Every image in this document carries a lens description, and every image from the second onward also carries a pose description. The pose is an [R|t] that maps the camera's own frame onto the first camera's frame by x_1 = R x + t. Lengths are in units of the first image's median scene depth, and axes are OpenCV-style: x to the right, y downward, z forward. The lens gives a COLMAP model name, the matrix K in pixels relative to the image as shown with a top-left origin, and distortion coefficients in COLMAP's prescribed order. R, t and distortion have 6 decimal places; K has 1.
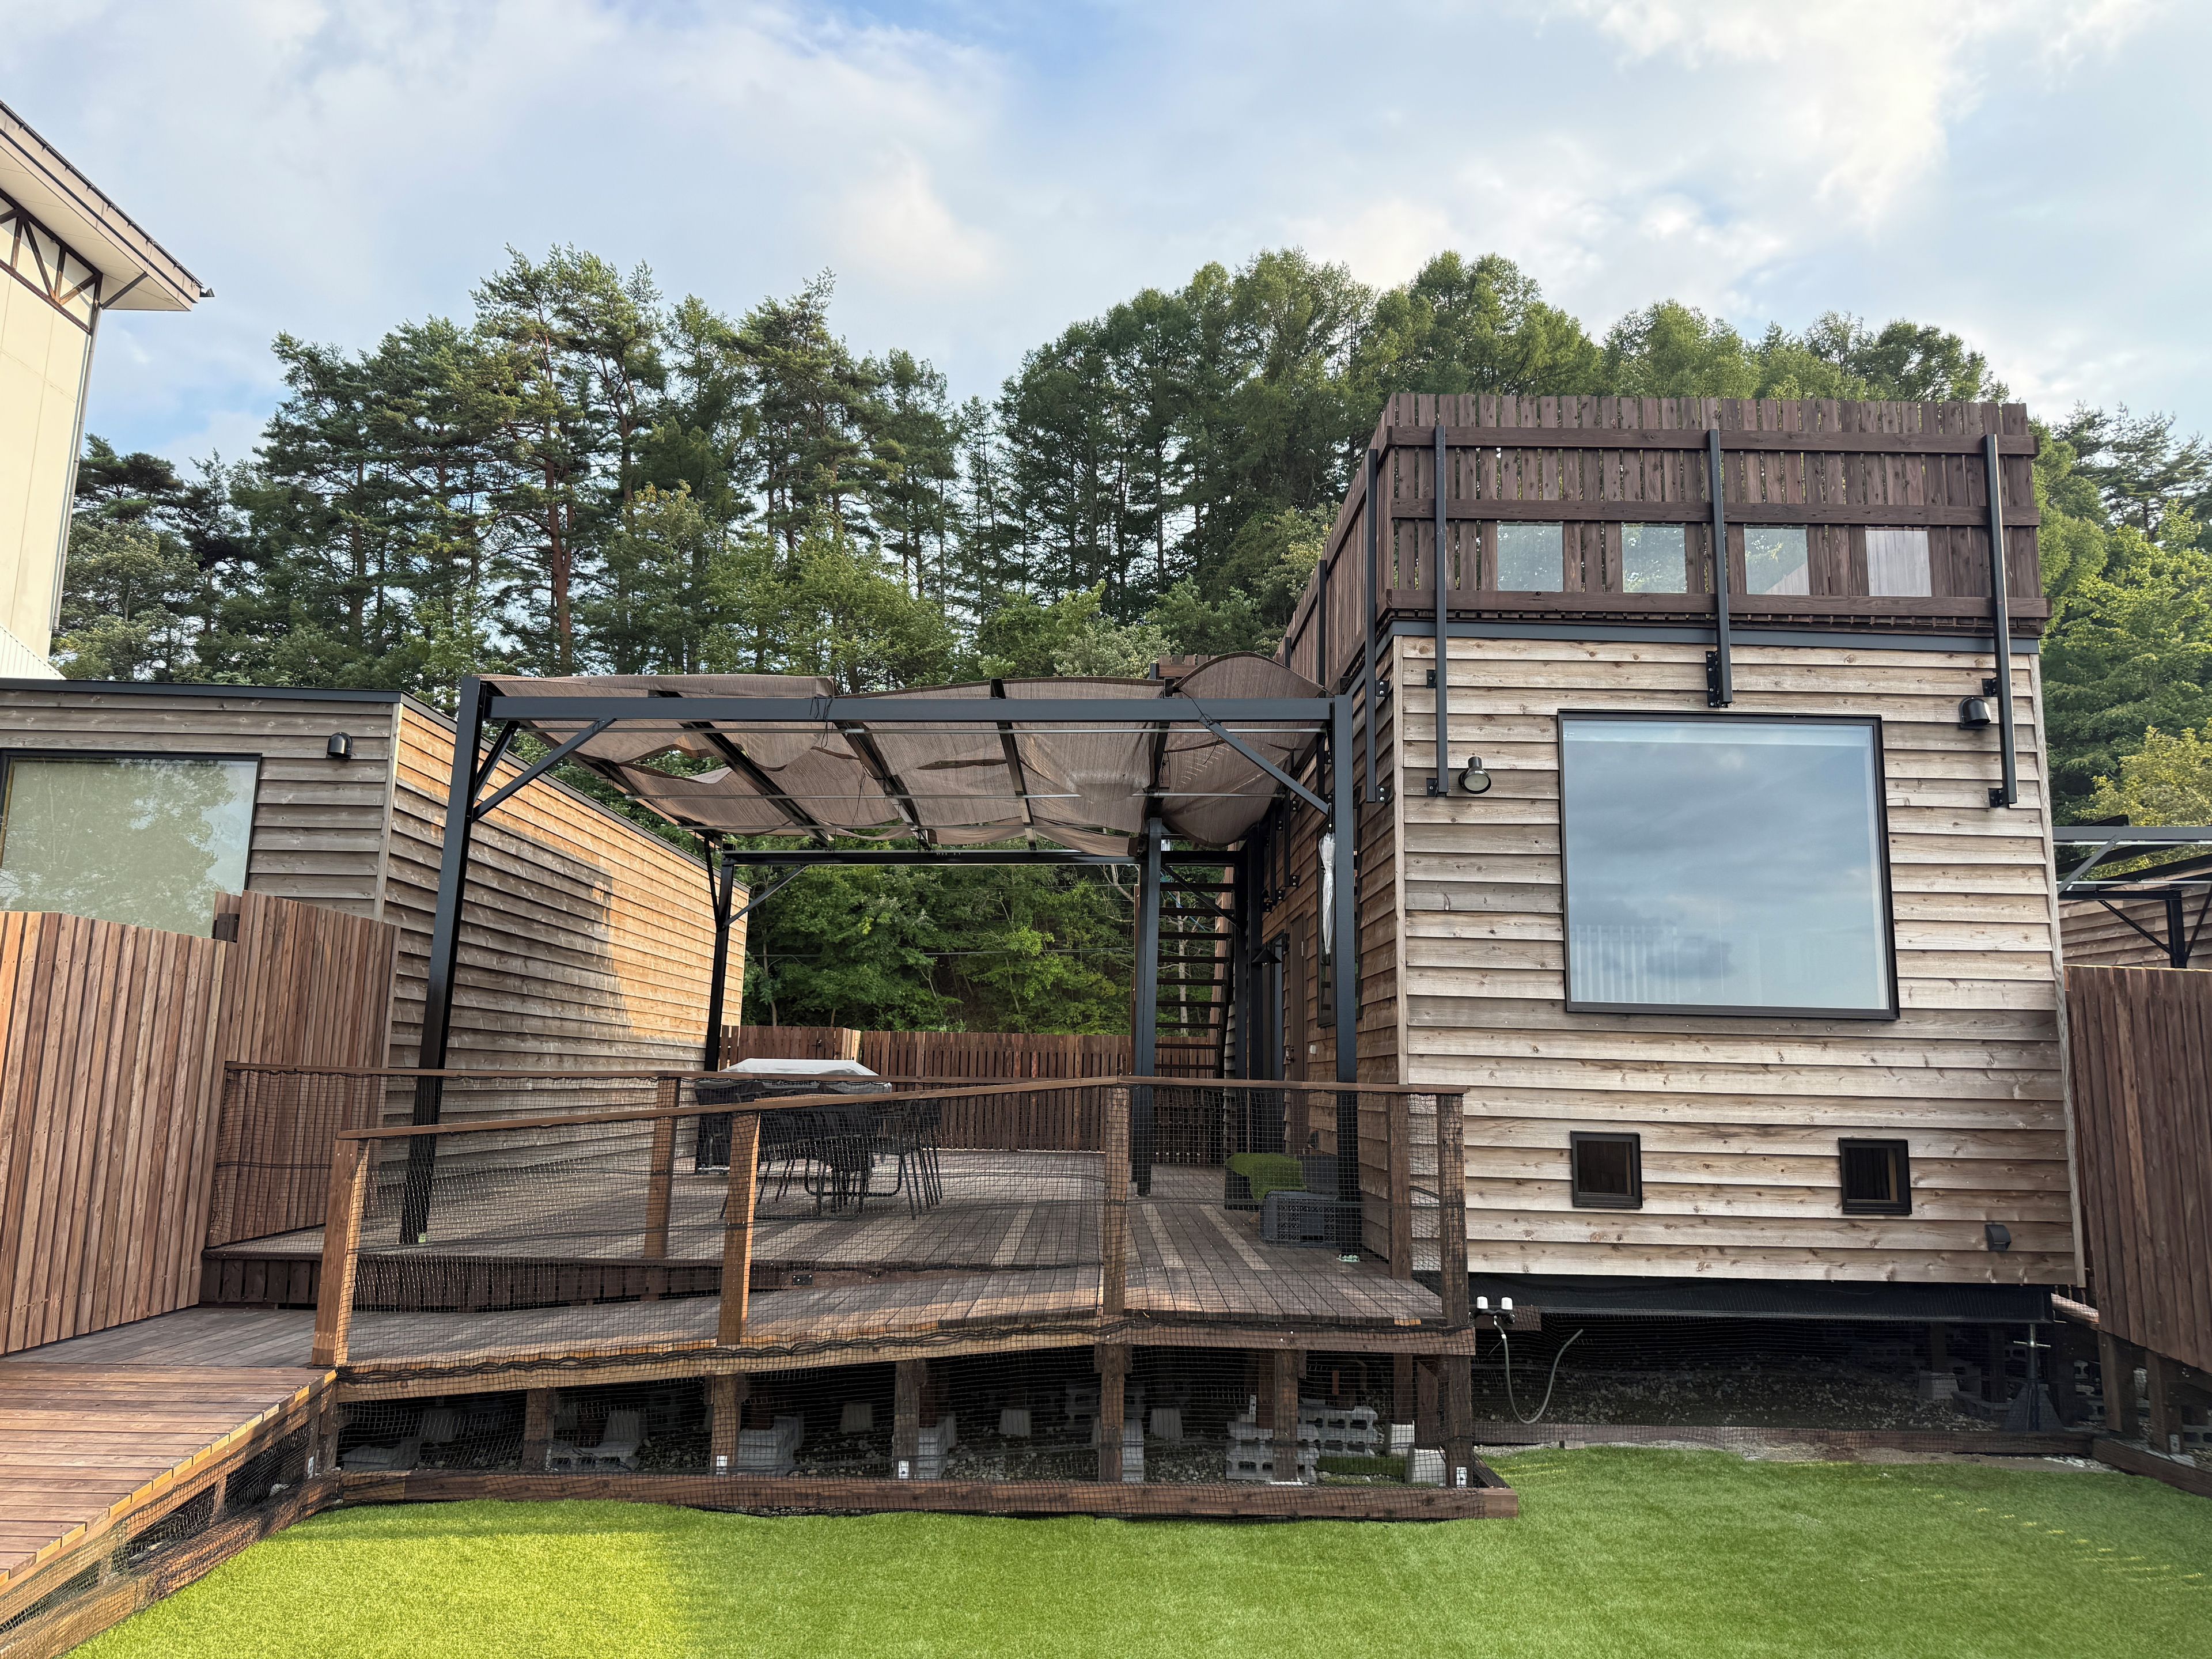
lens RADIAL K [[1533.0, 0, 1115.7], [0, 1533.0, 838.4], [0, 0, 1]] dist [0.052388, -0.076361]
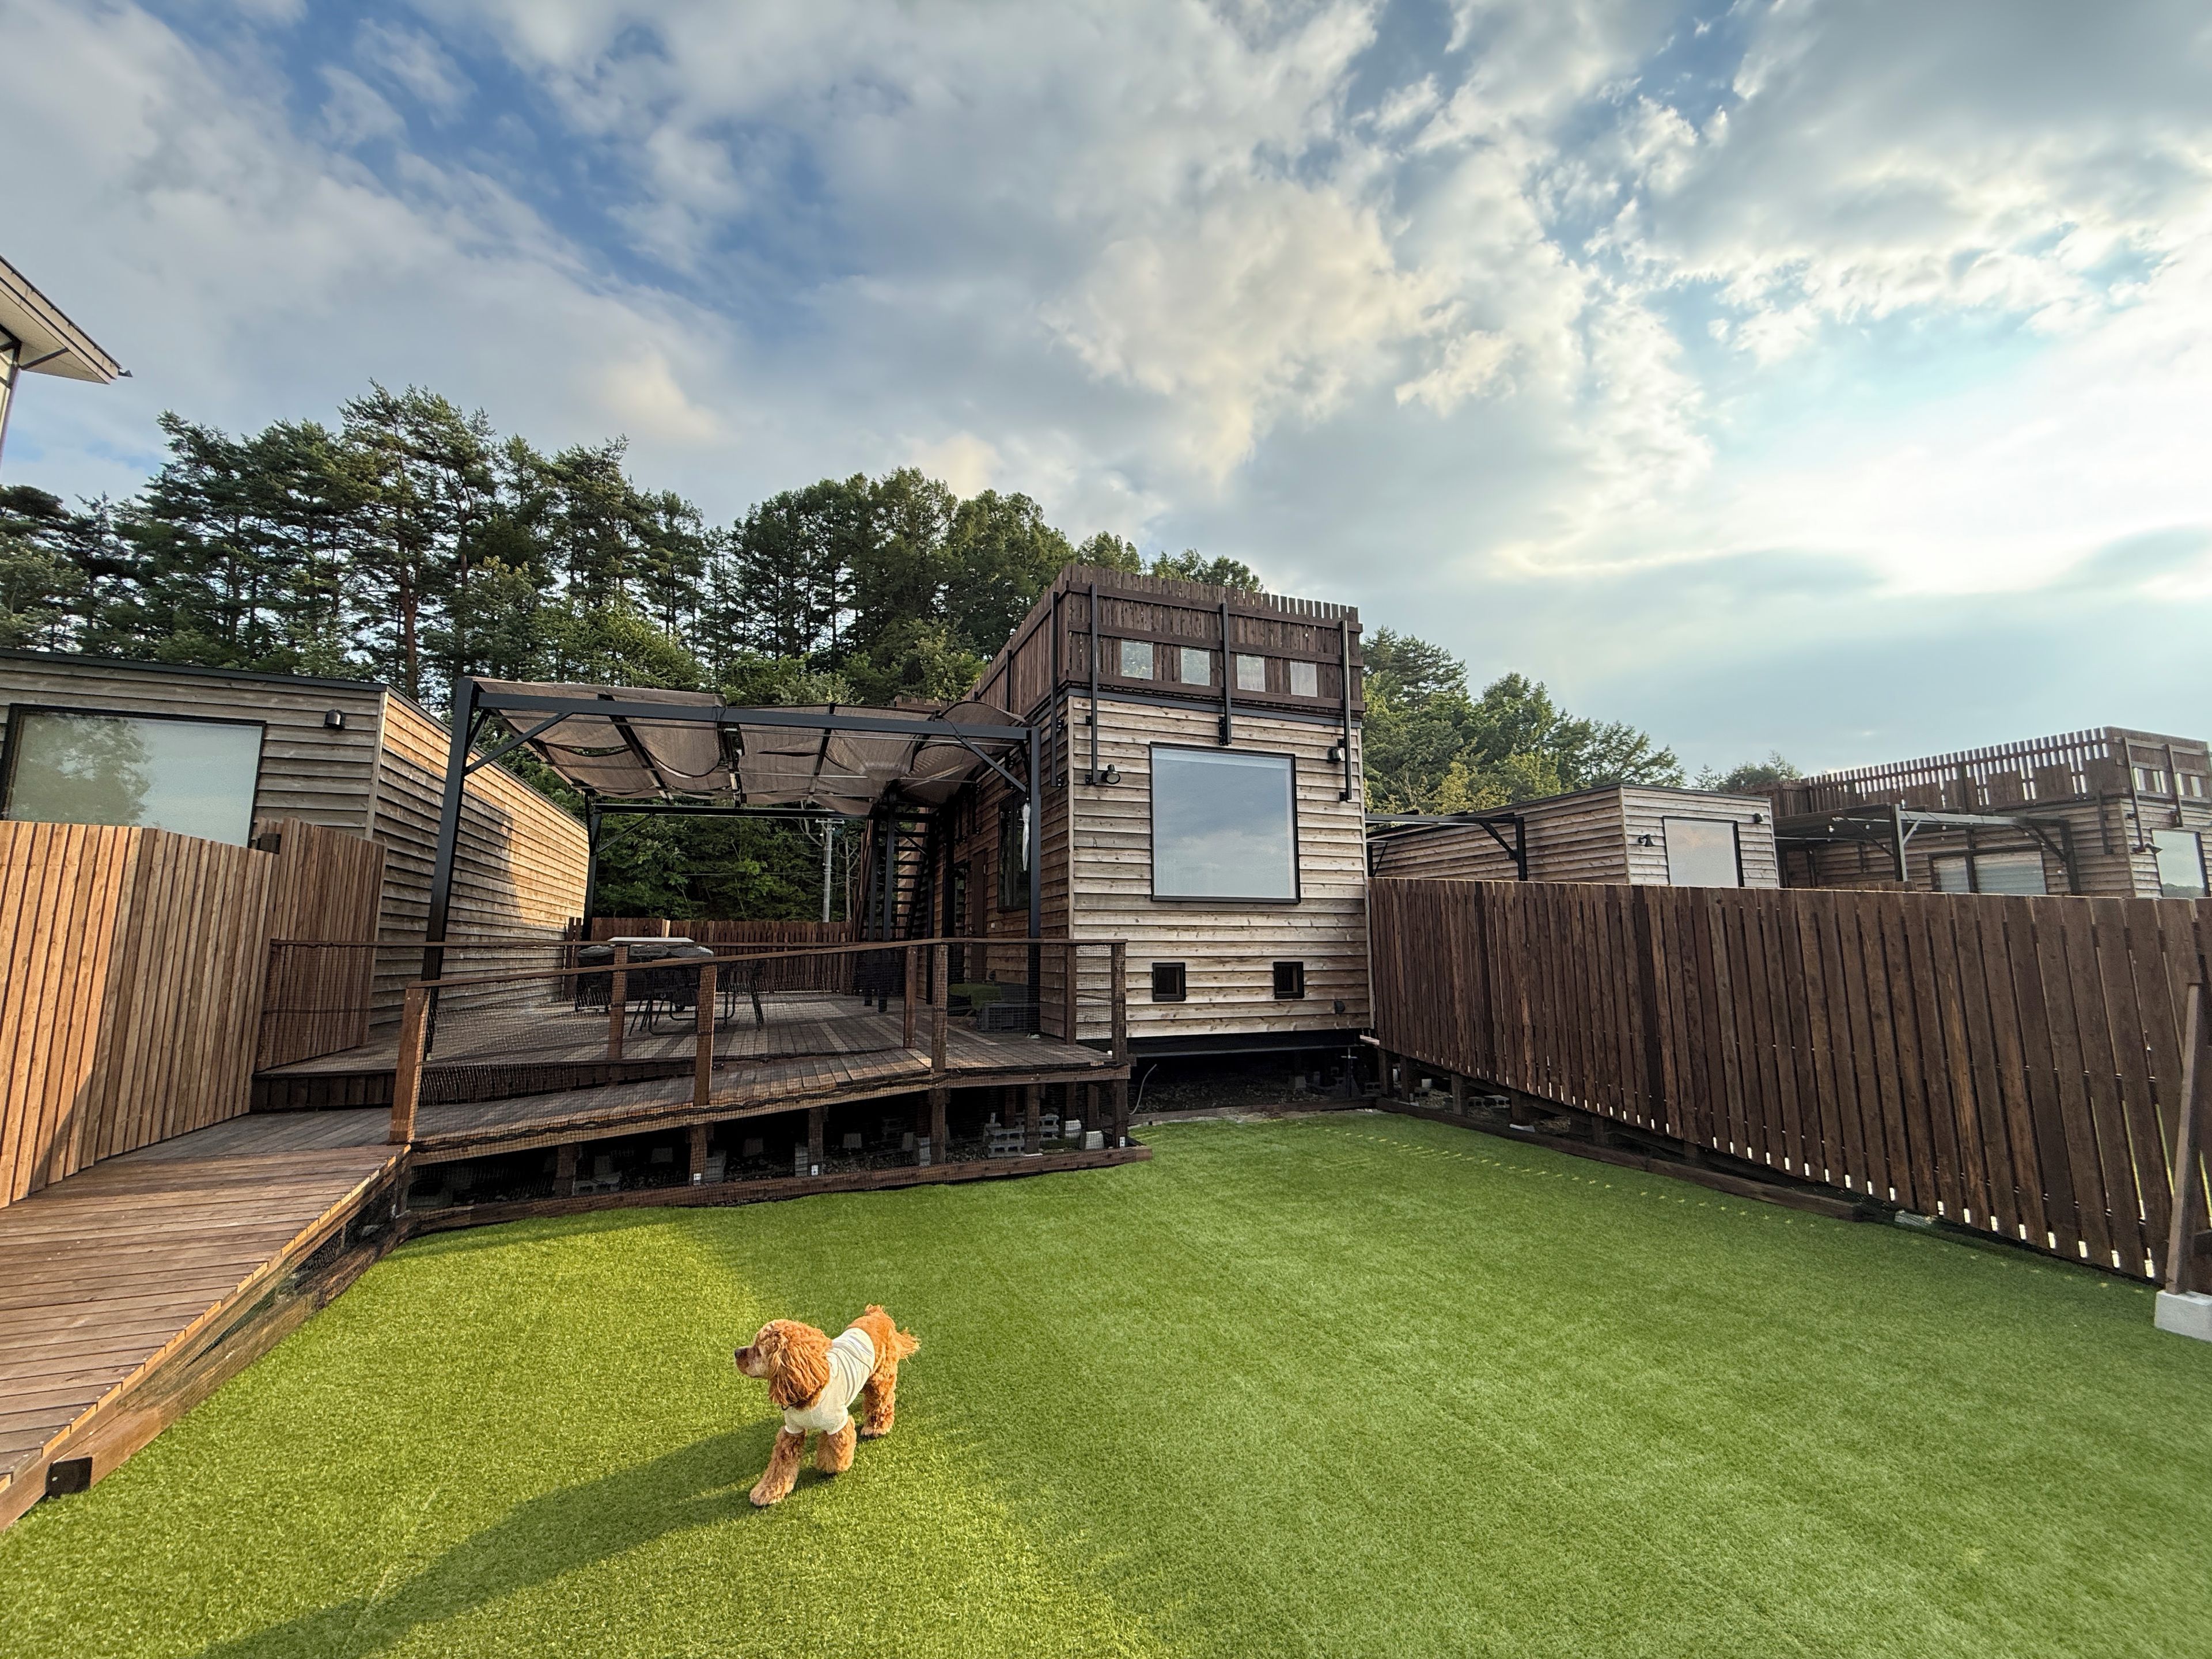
lens RADIAL K [[875.2, 0, 1106.0], [0, 875.2, 829.5], [0, 0, 1]] dist [-0.016218, 0.003119]
pose [[0.938199, 0.023448, 0.345301, -0.130496], [-0.030500, 0.999422, 0.015003, 0.009653], [-0.344750, -0.024608, 0.938372, 0.006302]]
